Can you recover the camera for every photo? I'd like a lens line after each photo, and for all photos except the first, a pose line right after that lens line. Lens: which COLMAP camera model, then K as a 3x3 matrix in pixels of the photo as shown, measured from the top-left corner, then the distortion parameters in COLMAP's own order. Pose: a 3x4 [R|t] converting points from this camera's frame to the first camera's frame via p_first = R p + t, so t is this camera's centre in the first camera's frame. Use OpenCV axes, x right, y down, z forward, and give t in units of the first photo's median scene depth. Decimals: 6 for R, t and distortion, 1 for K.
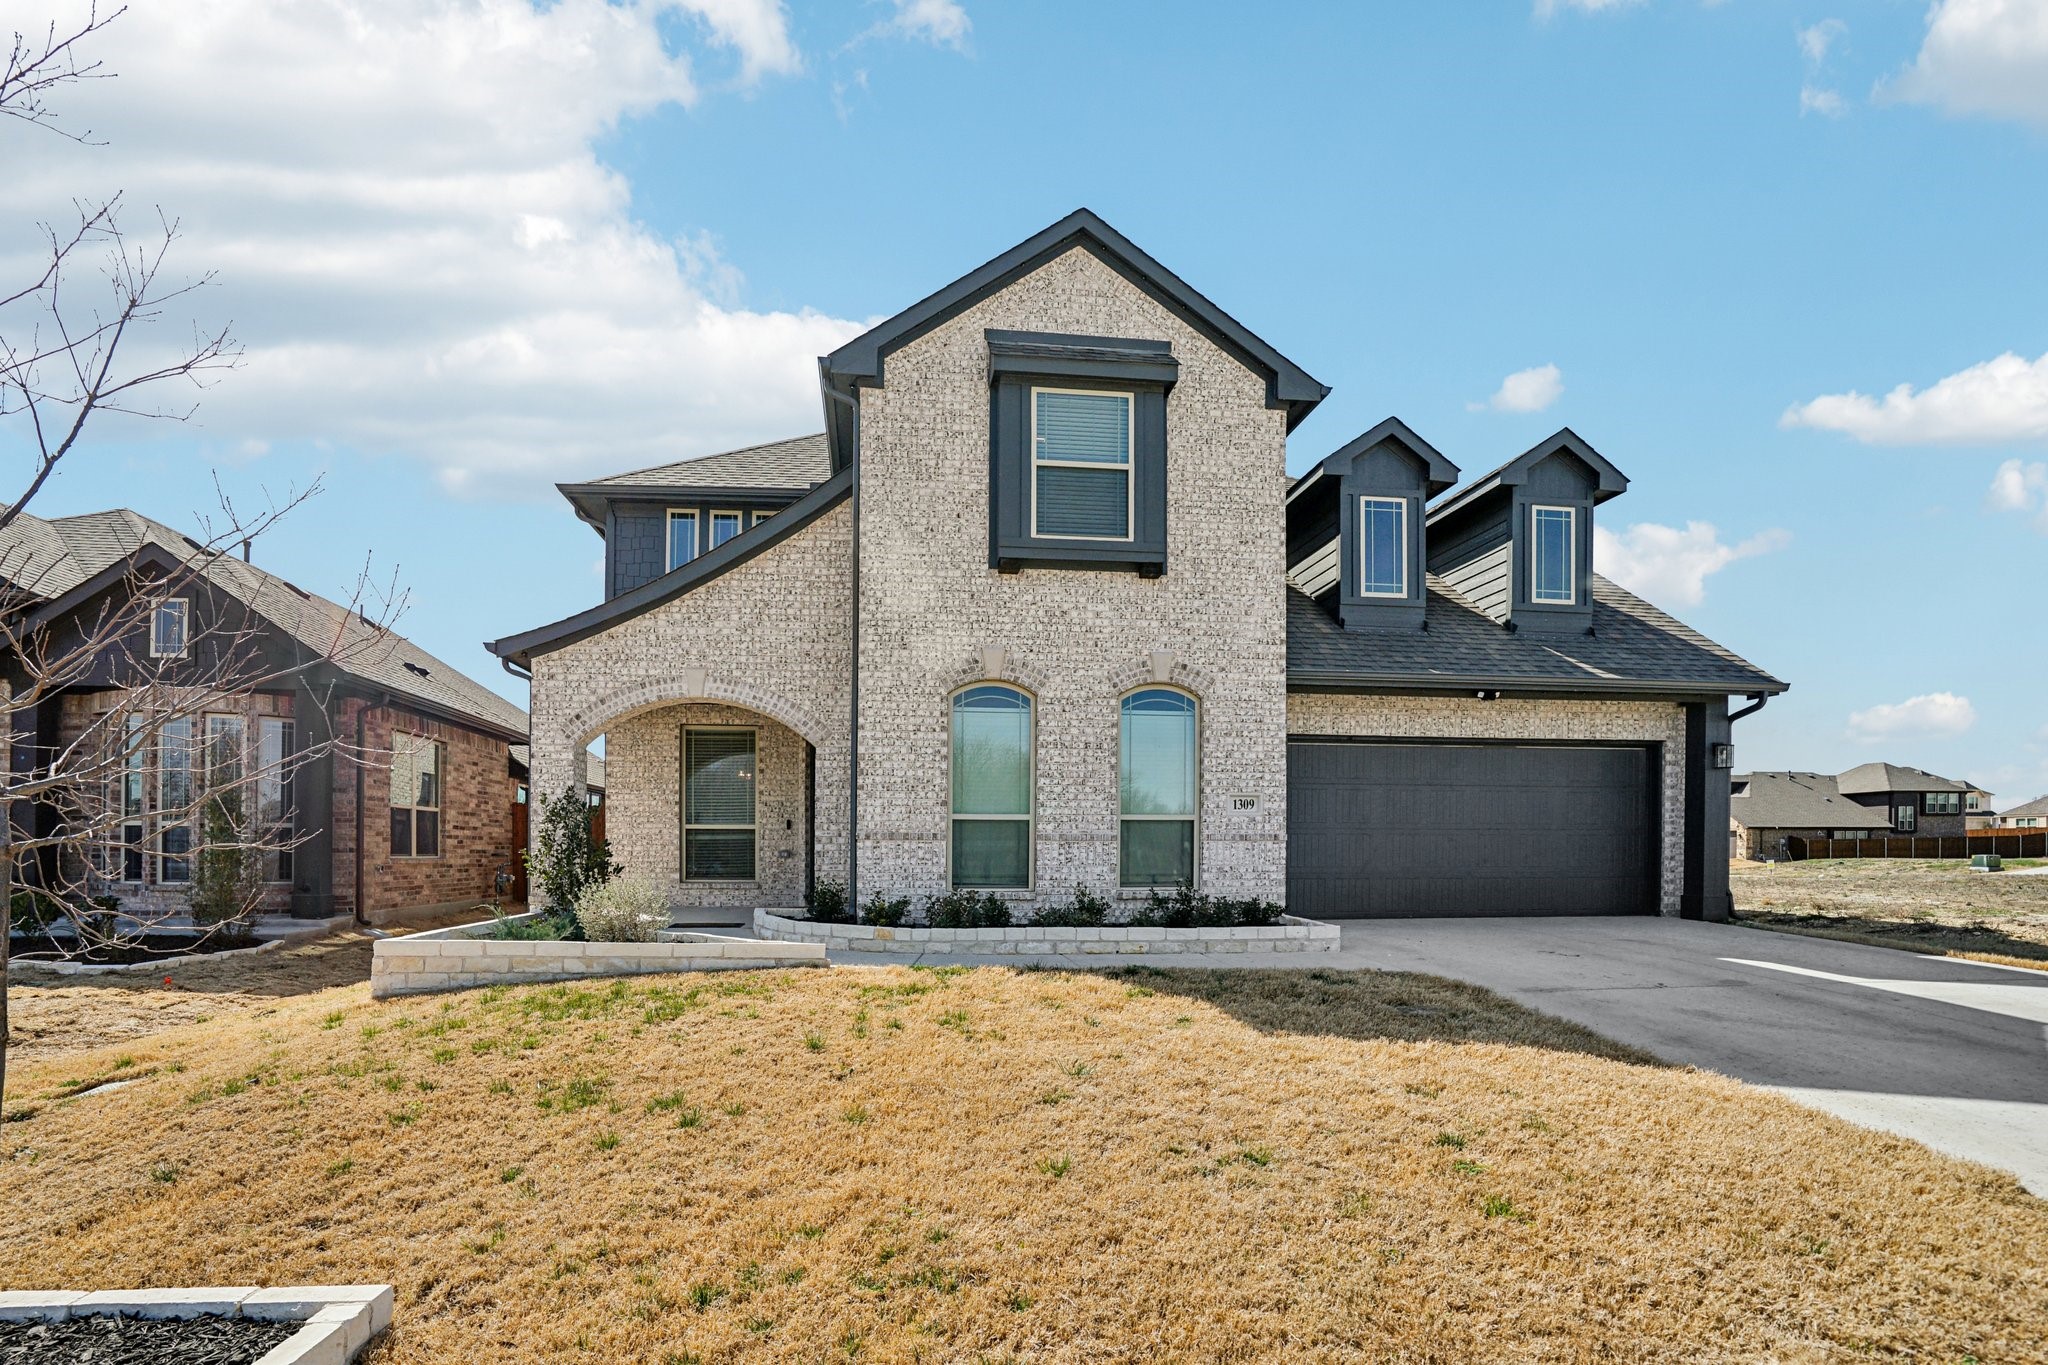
lens RADIAL K [[991.9, 0, 1024.0], [0, 991.9, 682.5], [0, 0, 1]] dist [-0.023617, 0.000005]
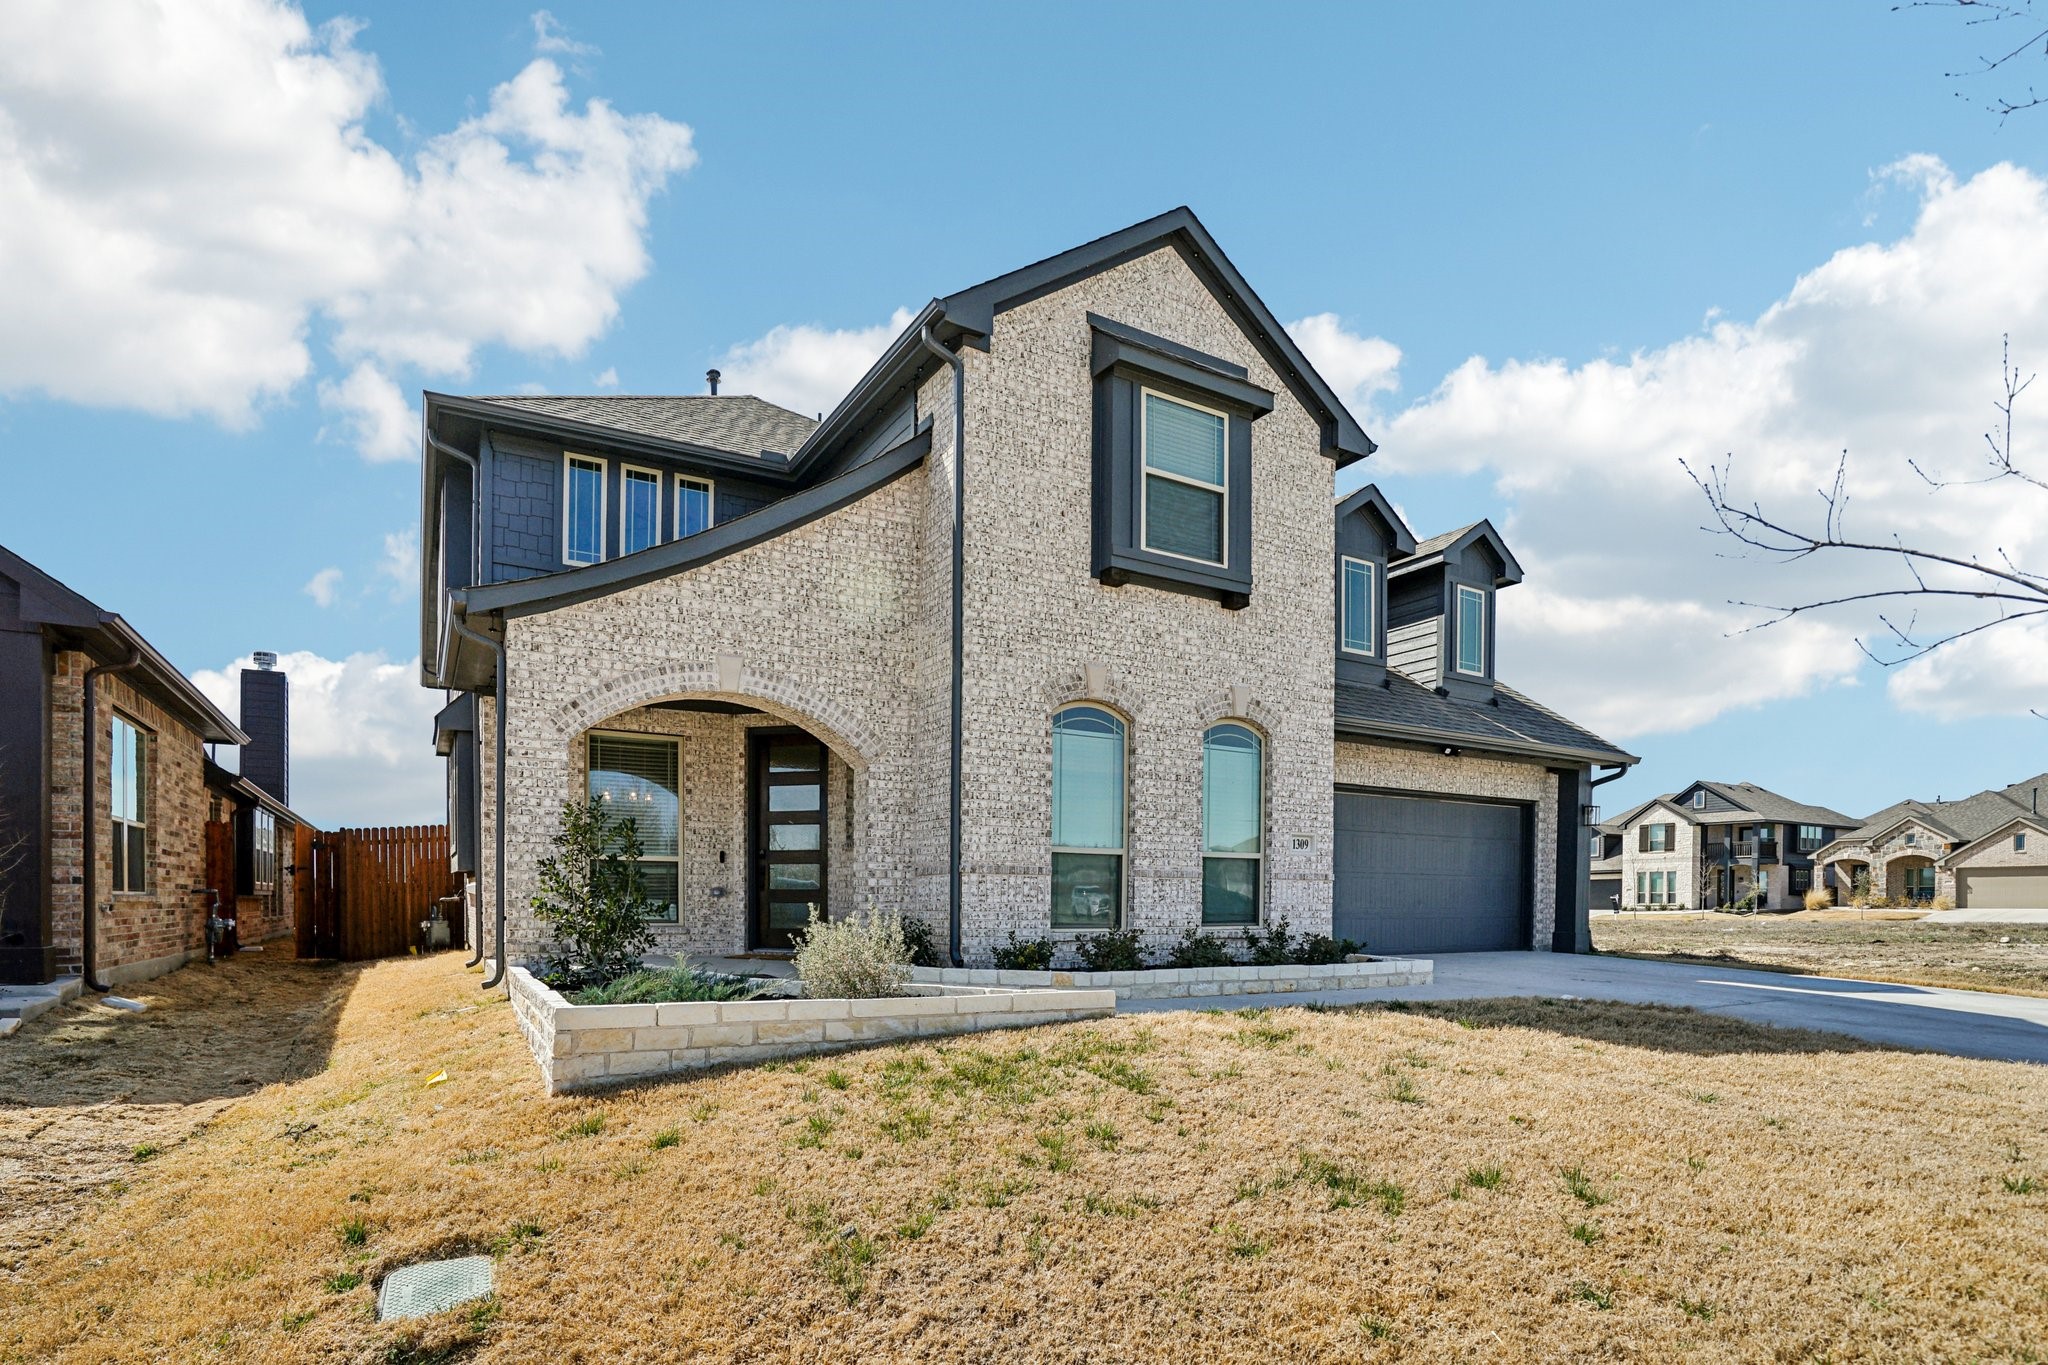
lens RADIAL K [[1001.0, 0, 1021.9], [0, 1001.0, 761.2], [0, 0, 1]] dist [-0.022941, -0.000487]
pose [[0.919906, 0.058333, 0.387777, -0.431601], [-0.070199, 0.997397, 0.016491, 0.041276], [-0.385806, -0.042392, 0.921606, 0.173312]]
